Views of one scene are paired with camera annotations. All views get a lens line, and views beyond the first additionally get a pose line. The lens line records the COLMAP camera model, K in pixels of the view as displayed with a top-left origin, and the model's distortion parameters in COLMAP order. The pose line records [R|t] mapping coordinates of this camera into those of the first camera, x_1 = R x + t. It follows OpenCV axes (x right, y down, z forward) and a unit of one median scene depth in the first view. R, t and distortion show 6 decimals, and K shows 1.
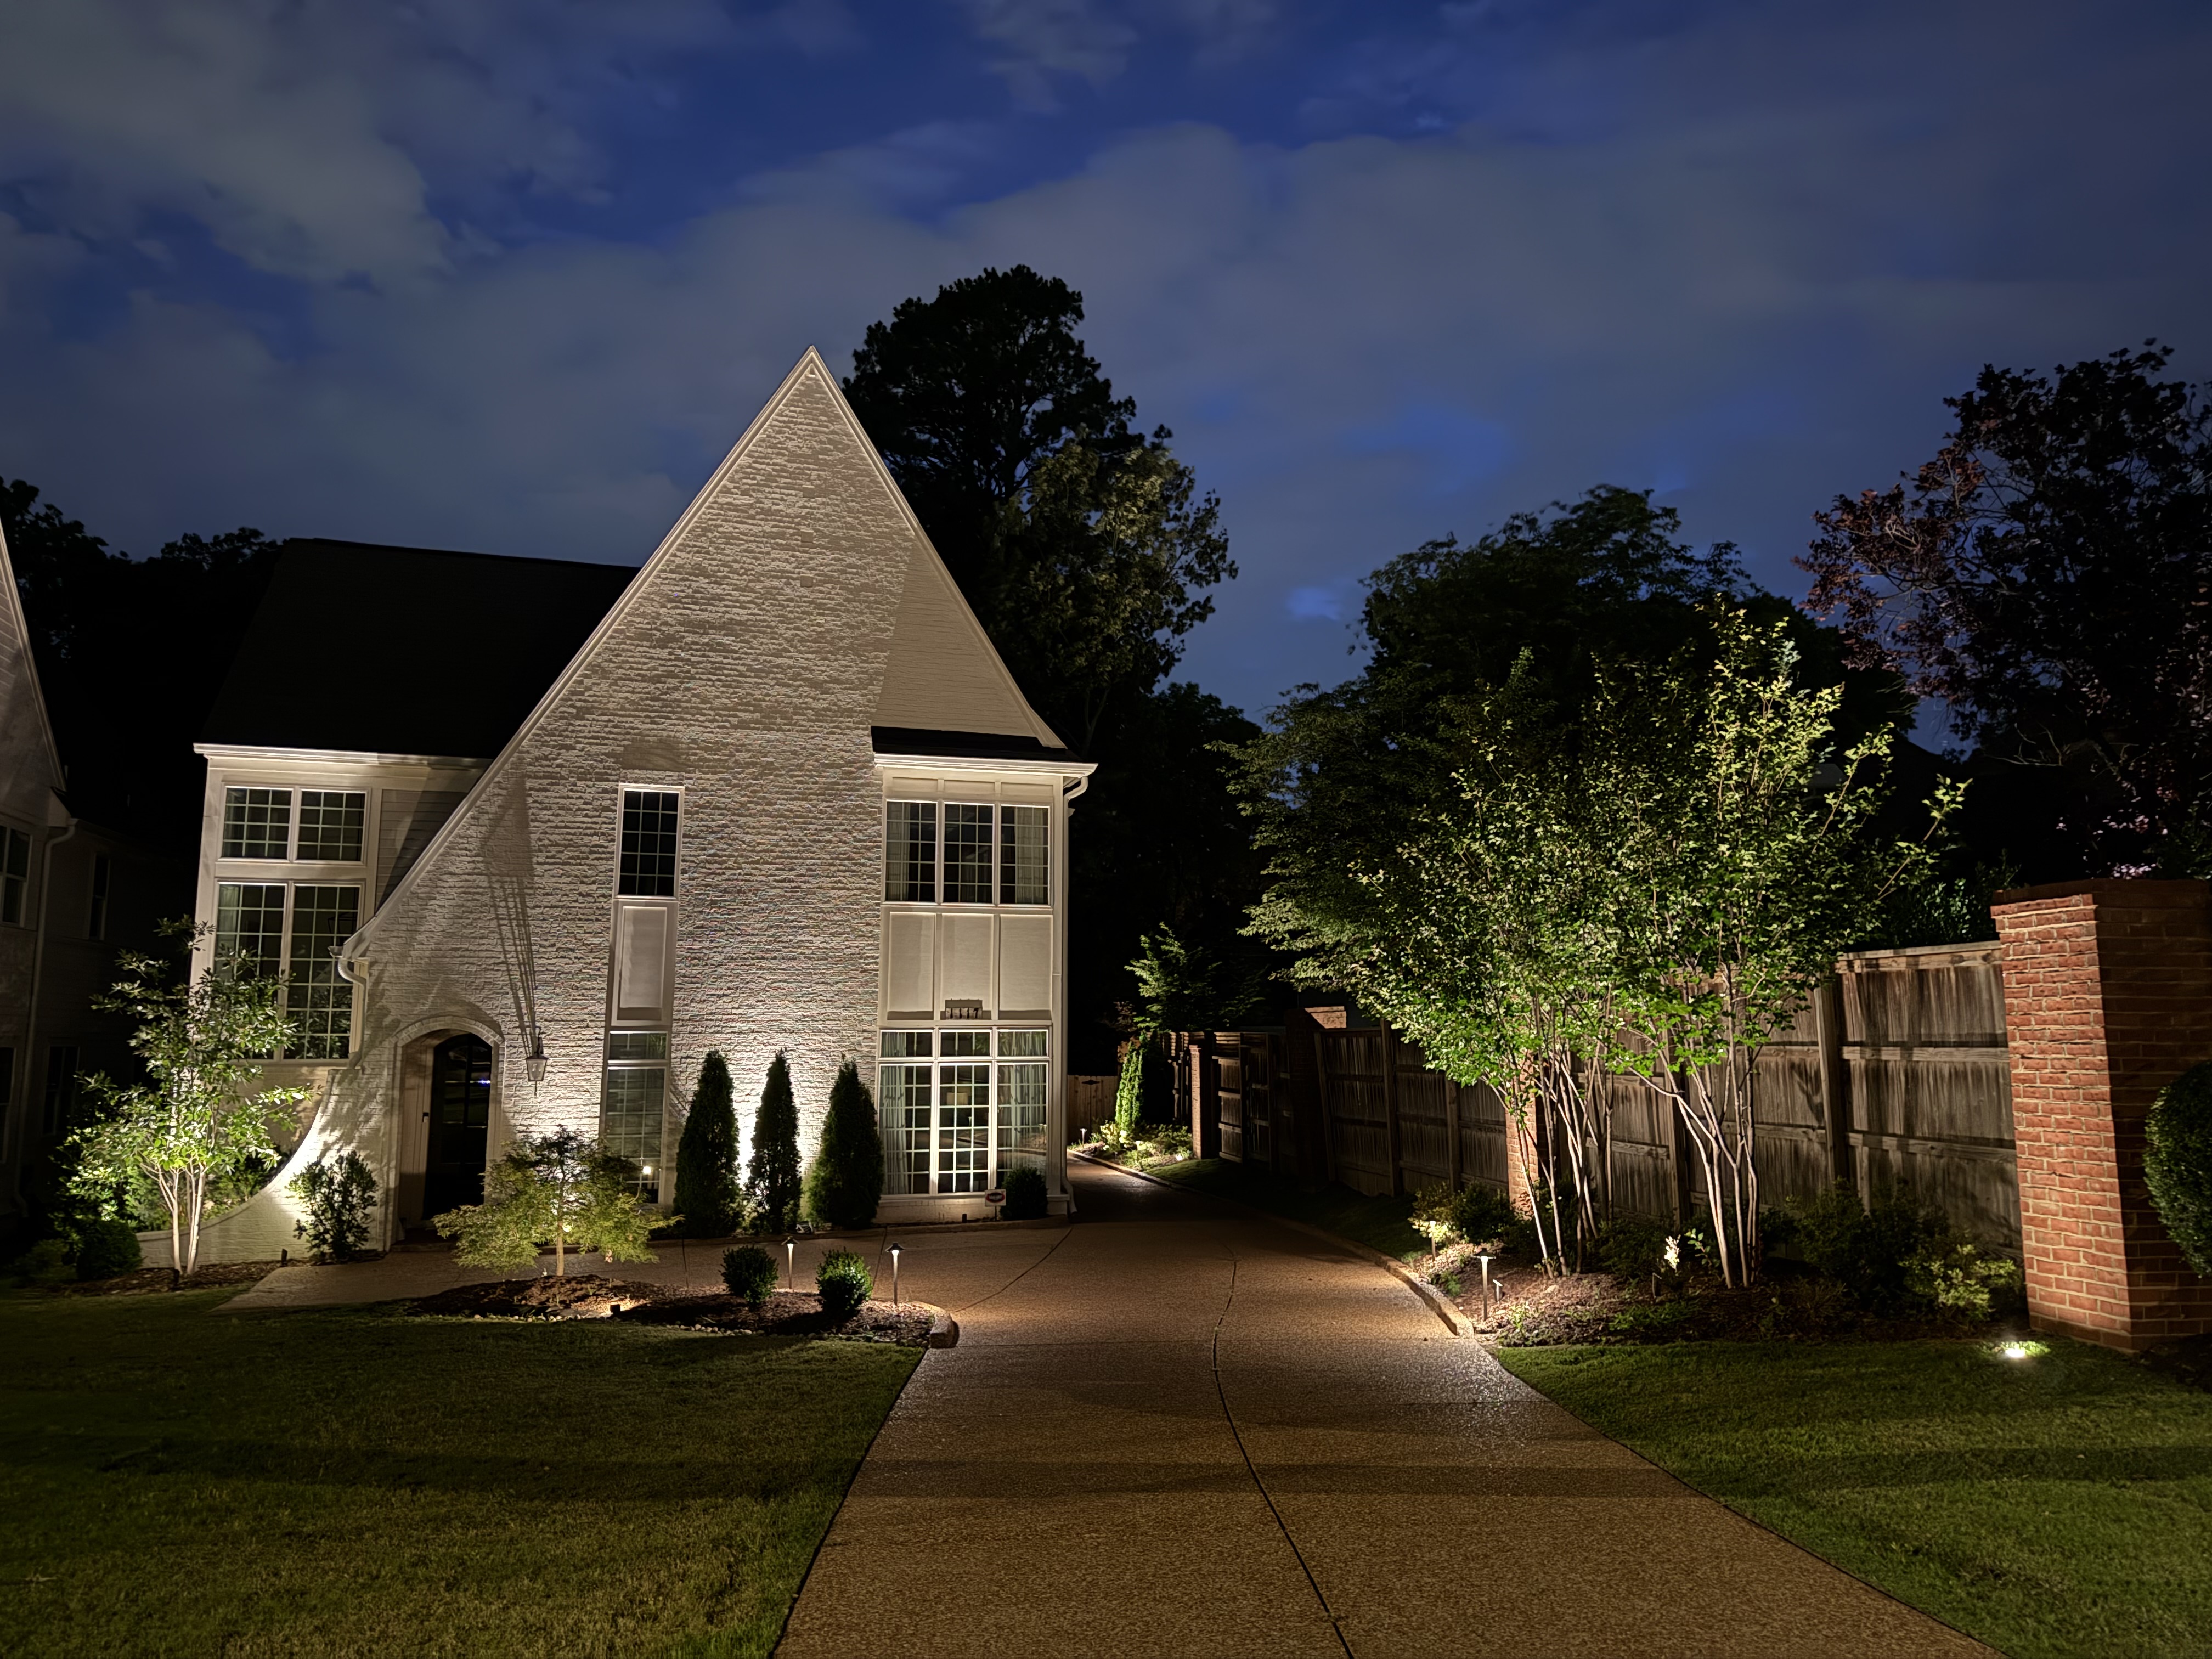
lens RADIAL K [[1539.3, 0, 1106.6], [0, 1539.3, 839.6], [0, 0, 1]] dist [0.096480, -0.125970]
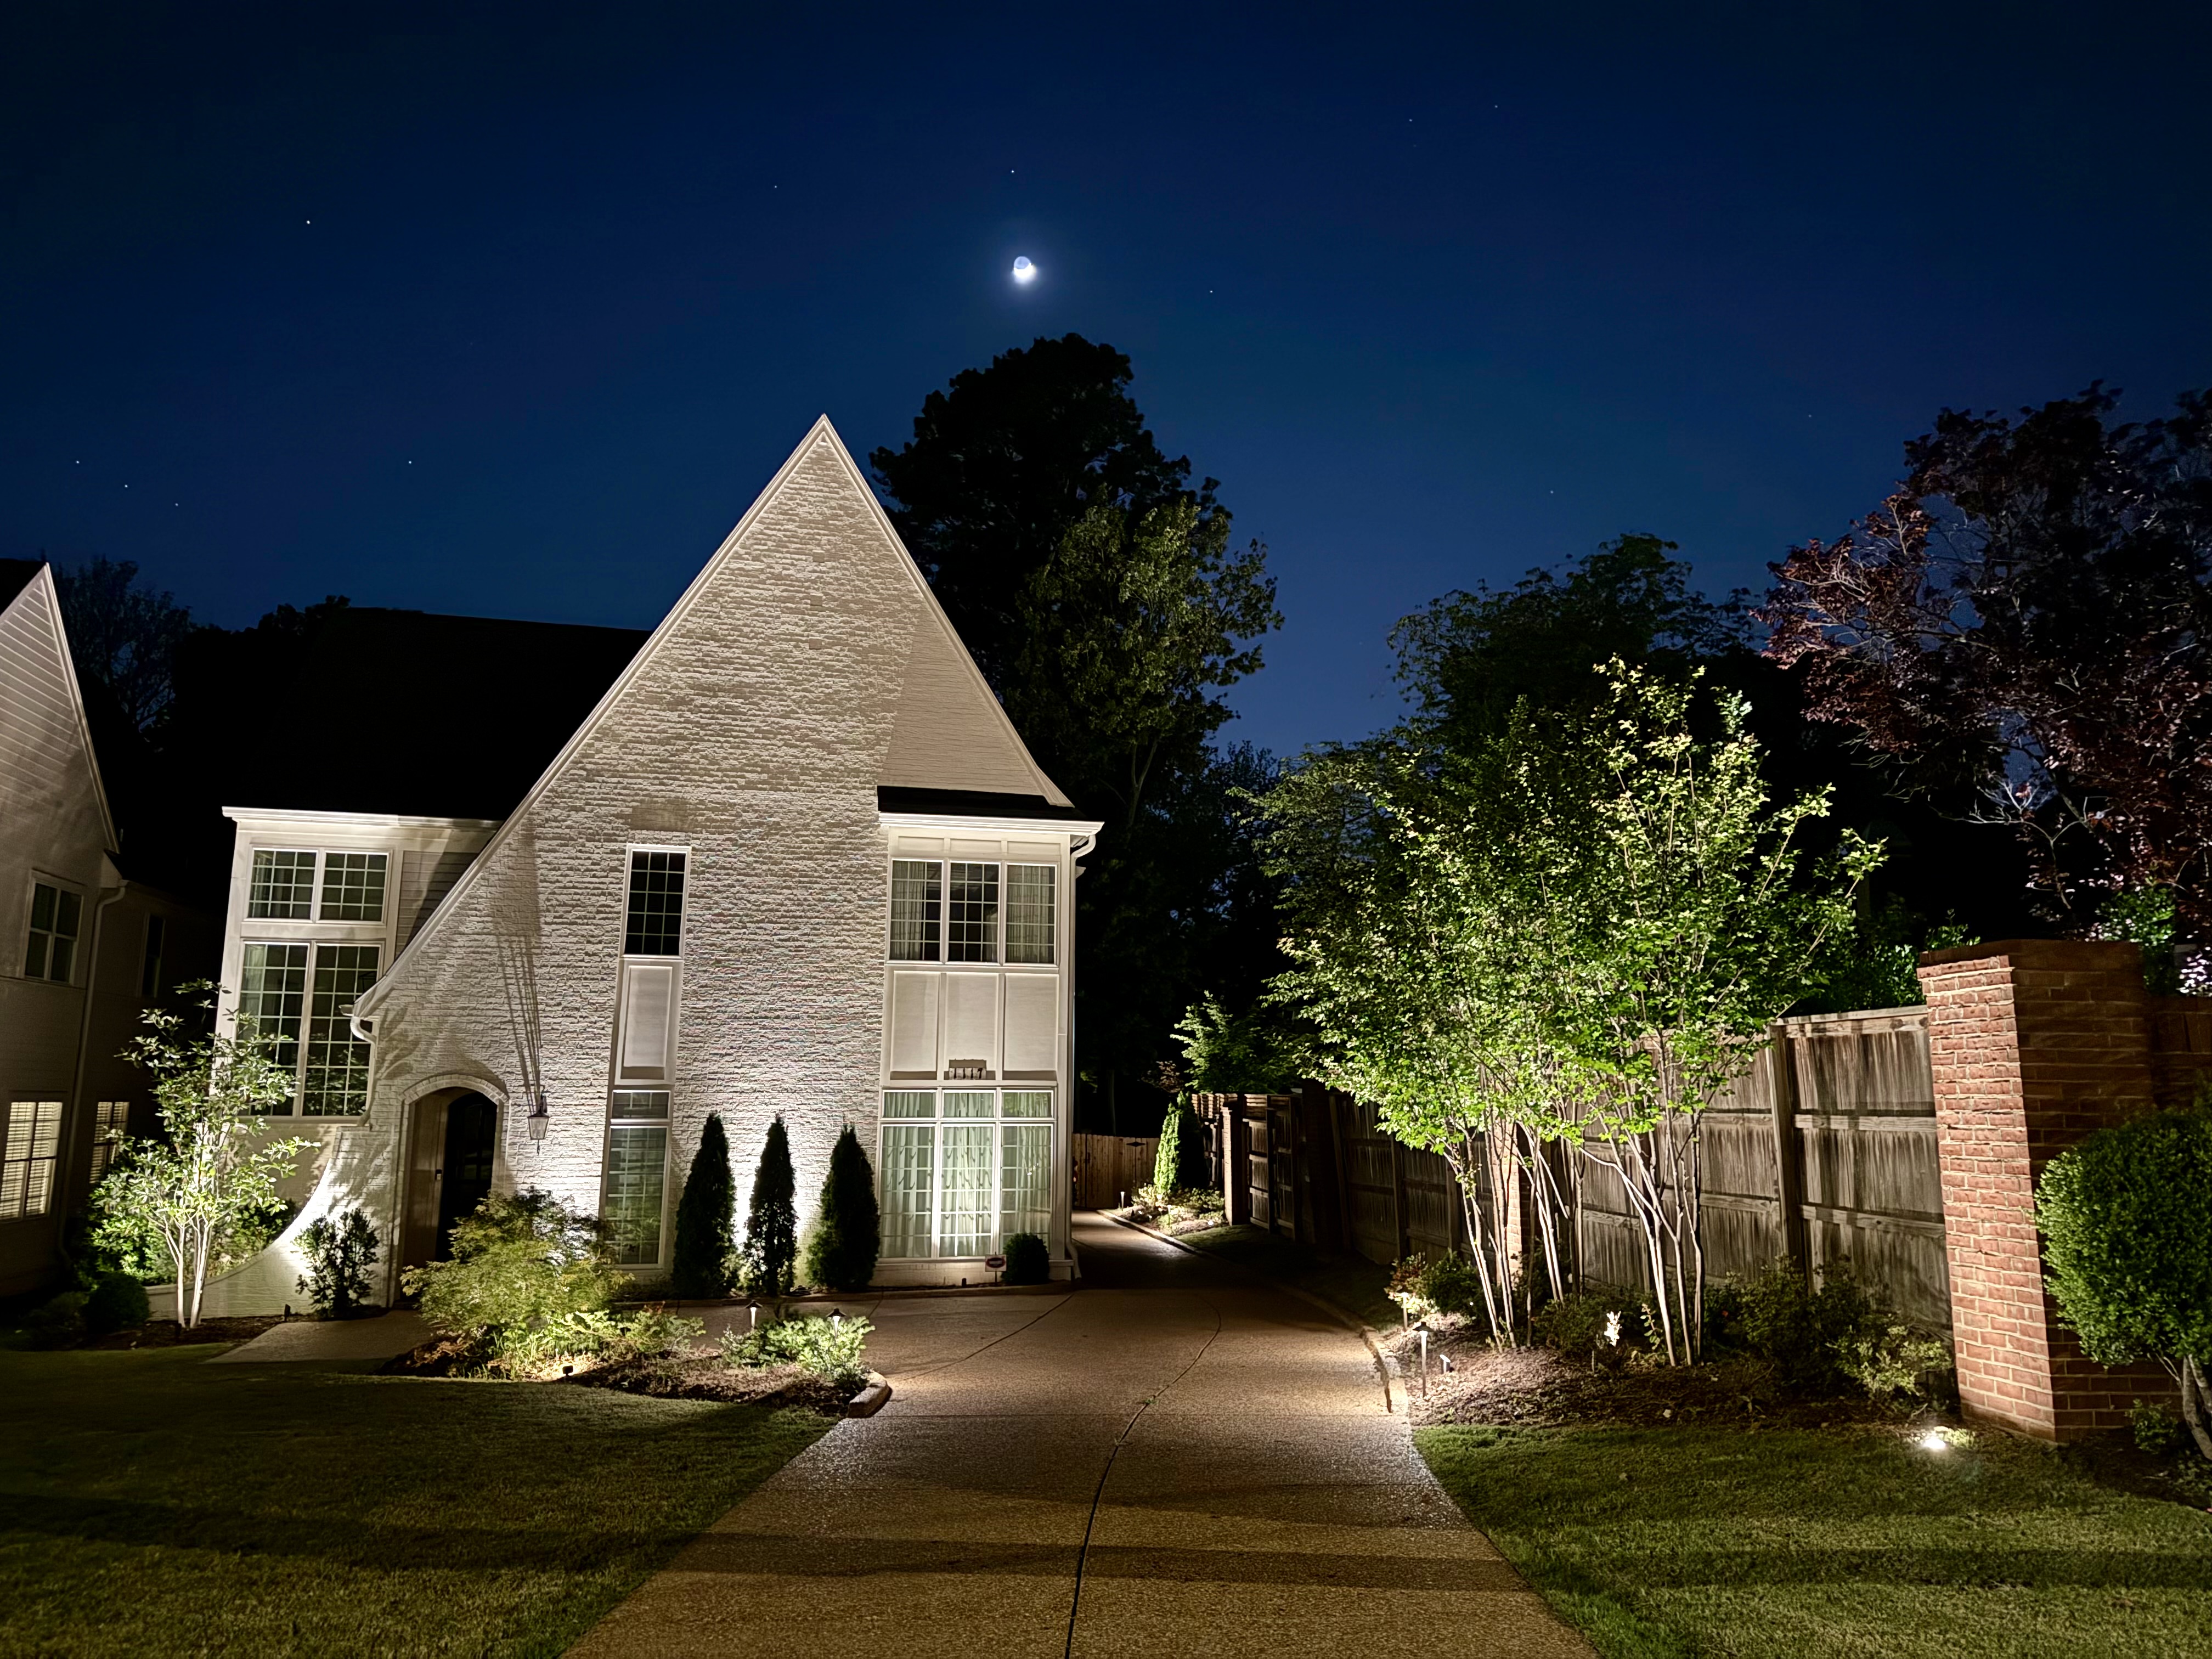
lens RADIAL K [[1539.3, 0, 1106.6], [0, 1539.3, 839.6], [0, 0, 1]] dist [0.096480, -0.125970]
pose [[0.998357, -0.003011, -0.057221, 0.056217], [0.000818, 0.999265, -0.038315, 0.000068], [0.057294, 0.038205, 0.997626, 0.006448]]
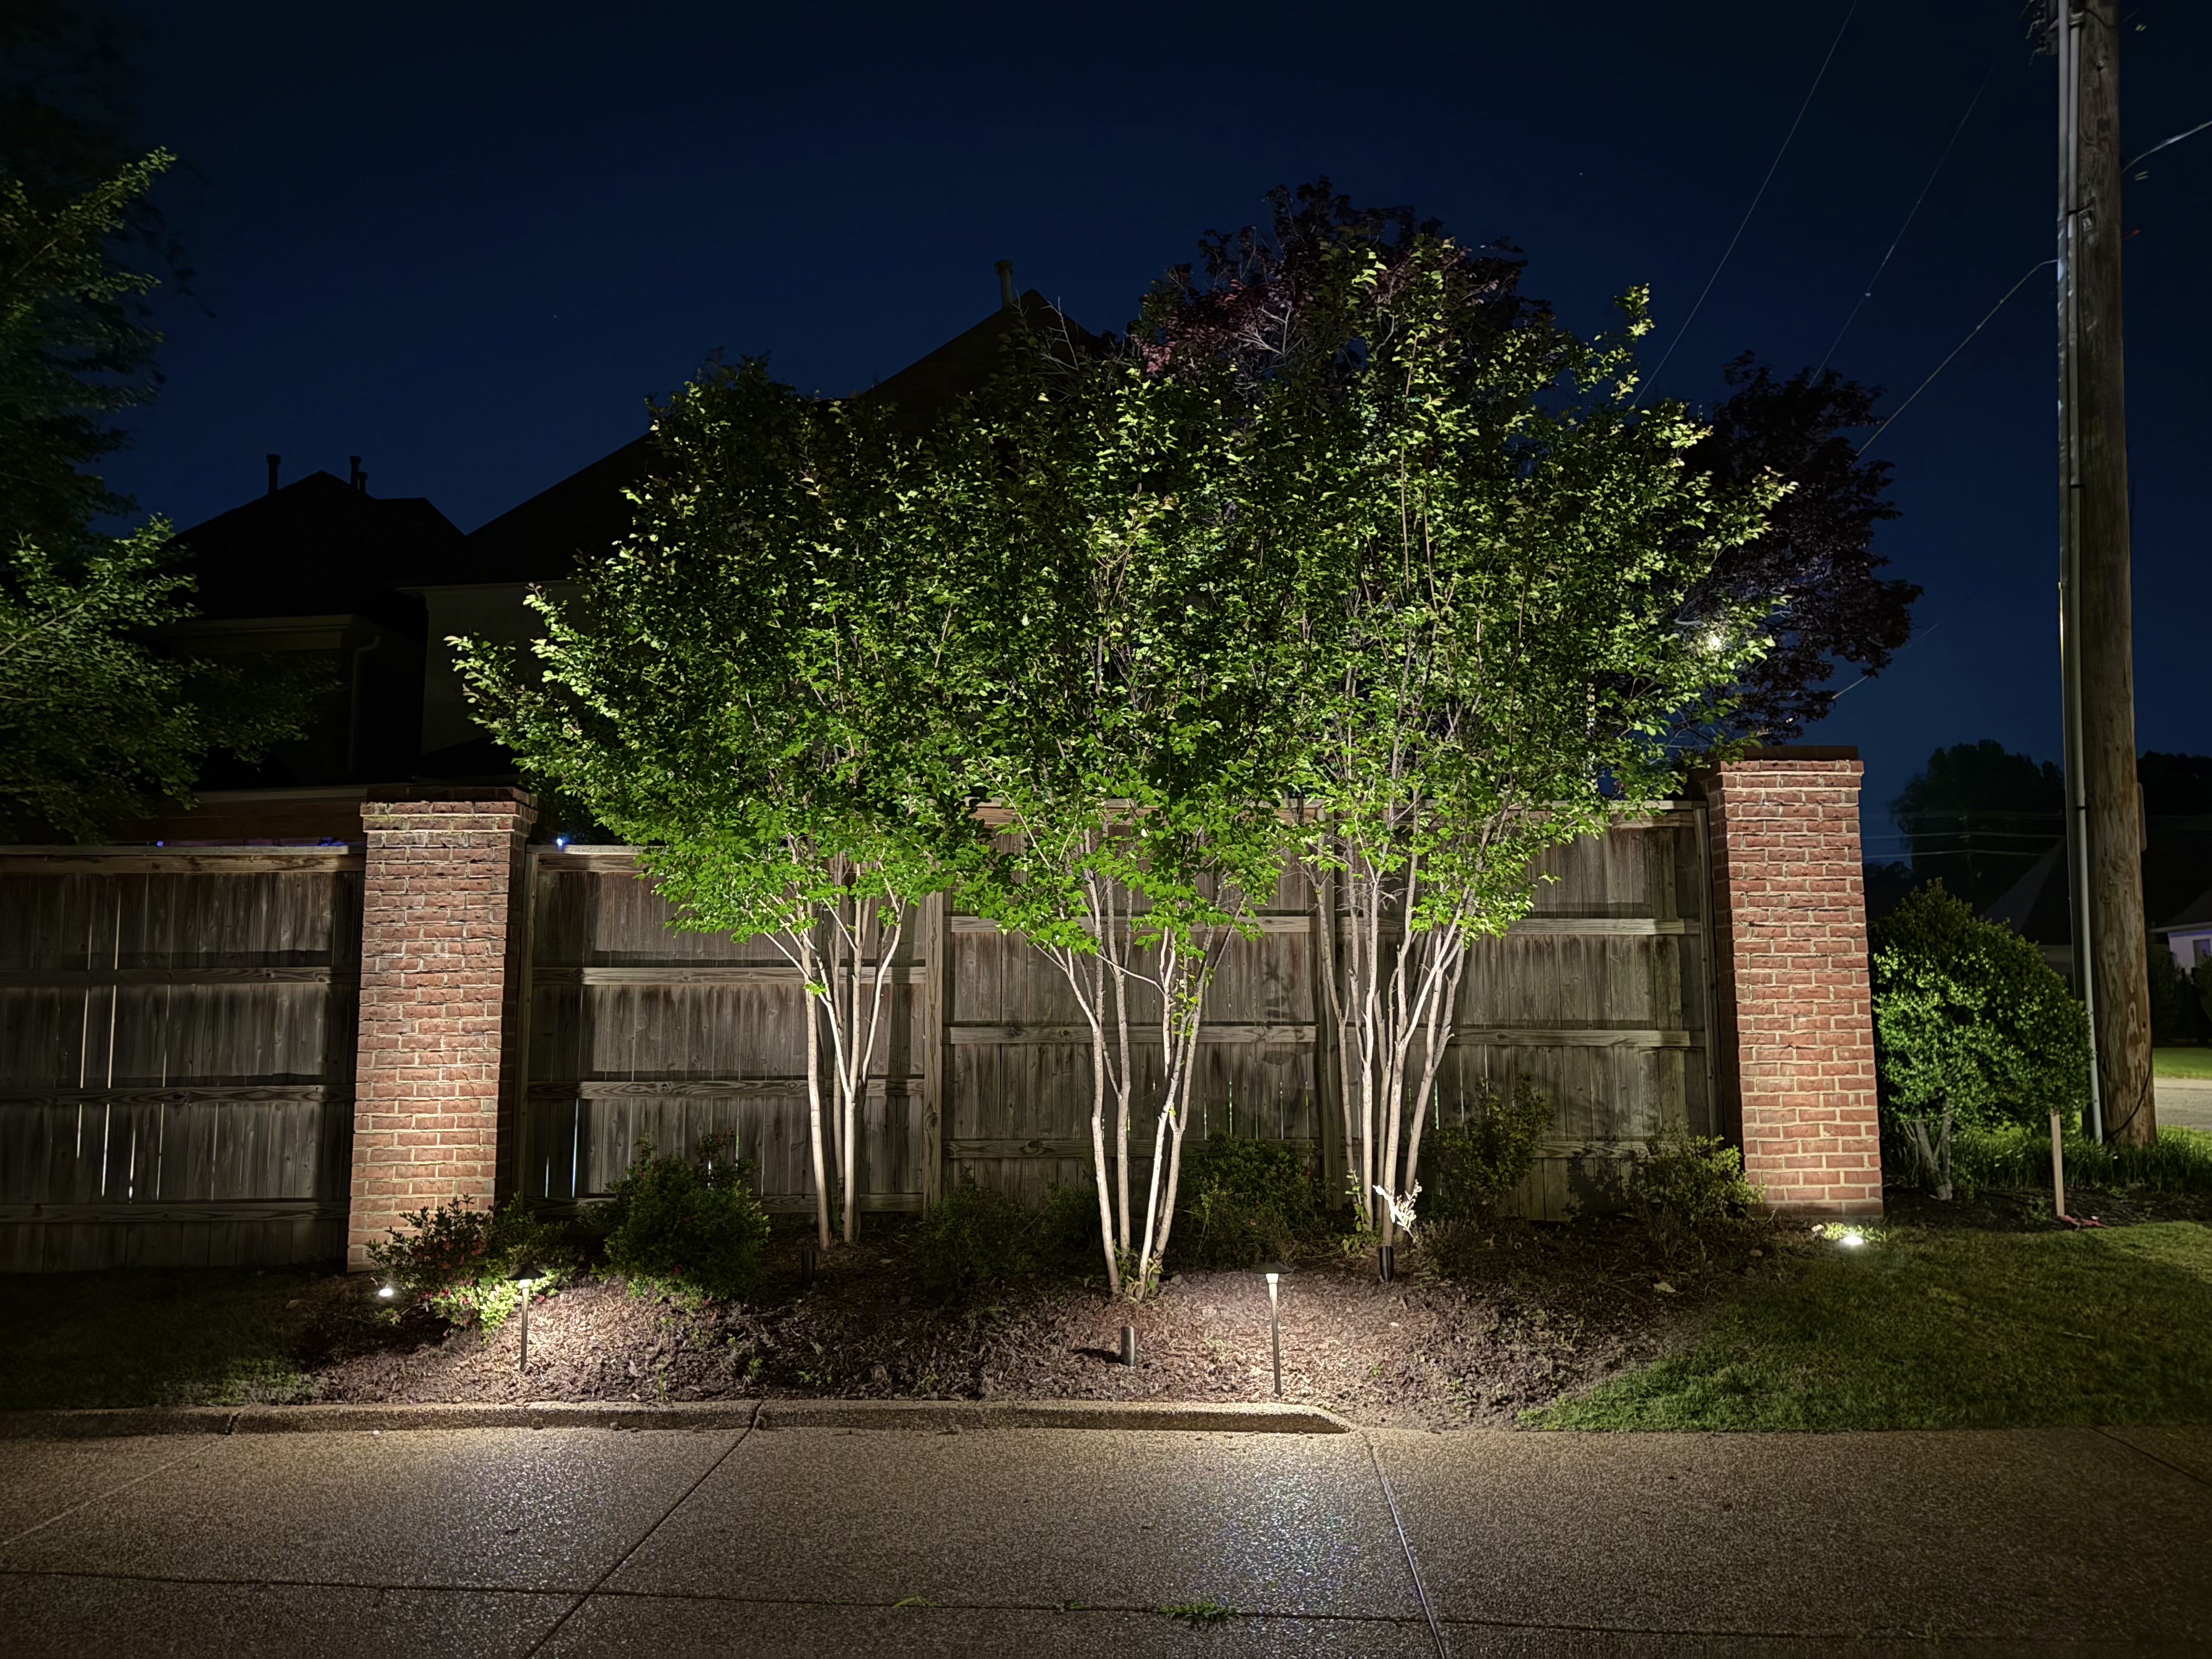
lens RADIAL K [[1536.1, 0, 1106.0], [0, 1536.1, 829.5], [0, 0, 1]] dist [0.097332, -0.121559]
pose [[0.123237, 0.114895, 0.985704, -0.165525], [-0.126949, 0.986940, -0.099167, 0.097578], [-0.984224, -0.112913, 0.136213, 0.549482]]
